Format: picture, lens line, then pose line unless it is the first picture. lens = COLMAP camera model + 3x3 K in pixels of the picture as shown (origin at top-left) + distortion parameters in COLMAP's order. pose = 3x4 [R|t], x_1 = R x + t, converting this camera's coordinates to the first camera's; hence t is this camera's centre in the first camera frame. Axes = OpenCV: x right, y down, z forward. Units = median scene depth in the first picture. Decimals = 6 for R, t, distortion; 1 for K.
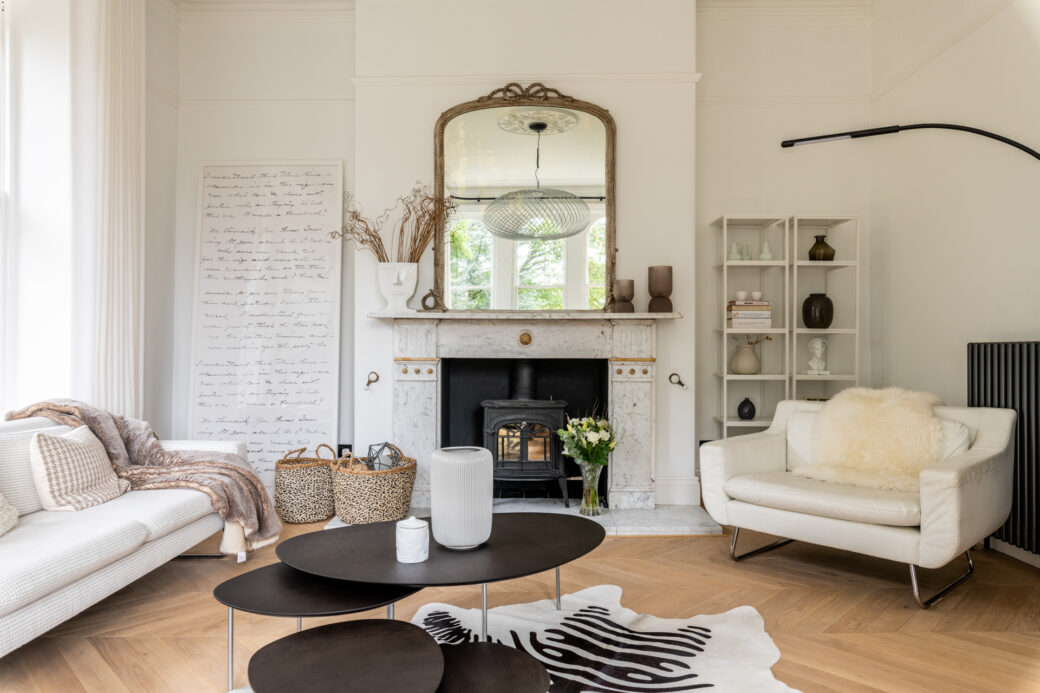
lens RADIAL K [[689.4, 0, 521.1], [0, 689.4, 340.2], [0, 0, 1]] dist [0.000465, 0.005237]
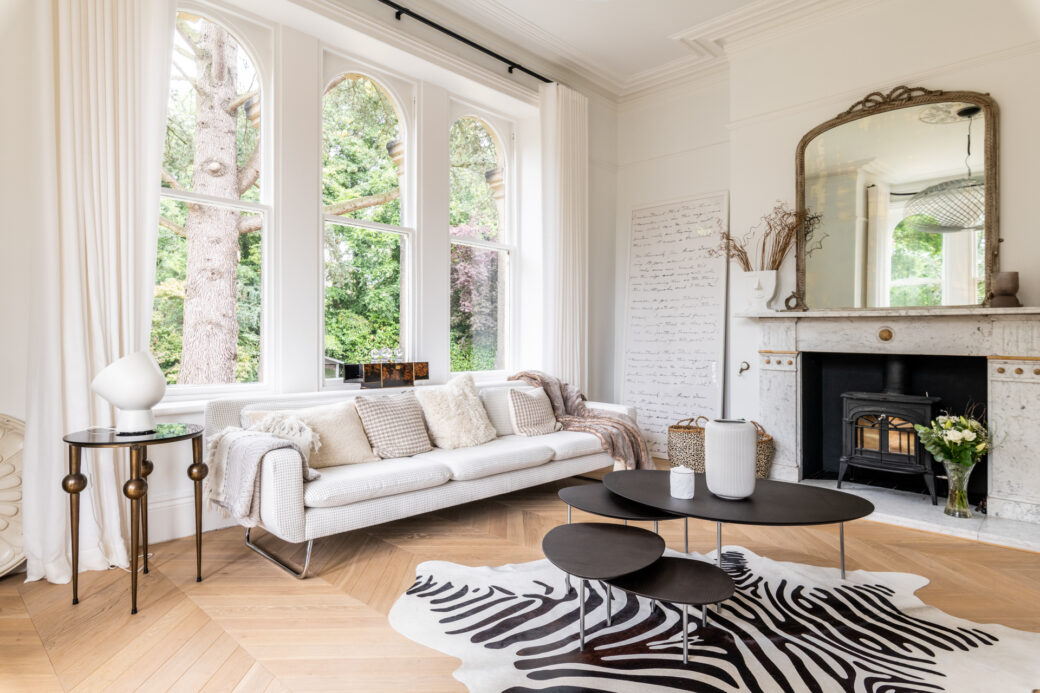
lens RADIAL K [[592.0, 0, 517.1], [0, 592.0, 336.2], [0, 0, 1]] dist [0.026550, -0.002560]
pose [[0.728526, 0.005905, -0.684993, 0.220817], [-0.005584, 0.999981, 0.002680, 0.000499], [0.684995, 0.001872, 0.728545, -0.042155]]
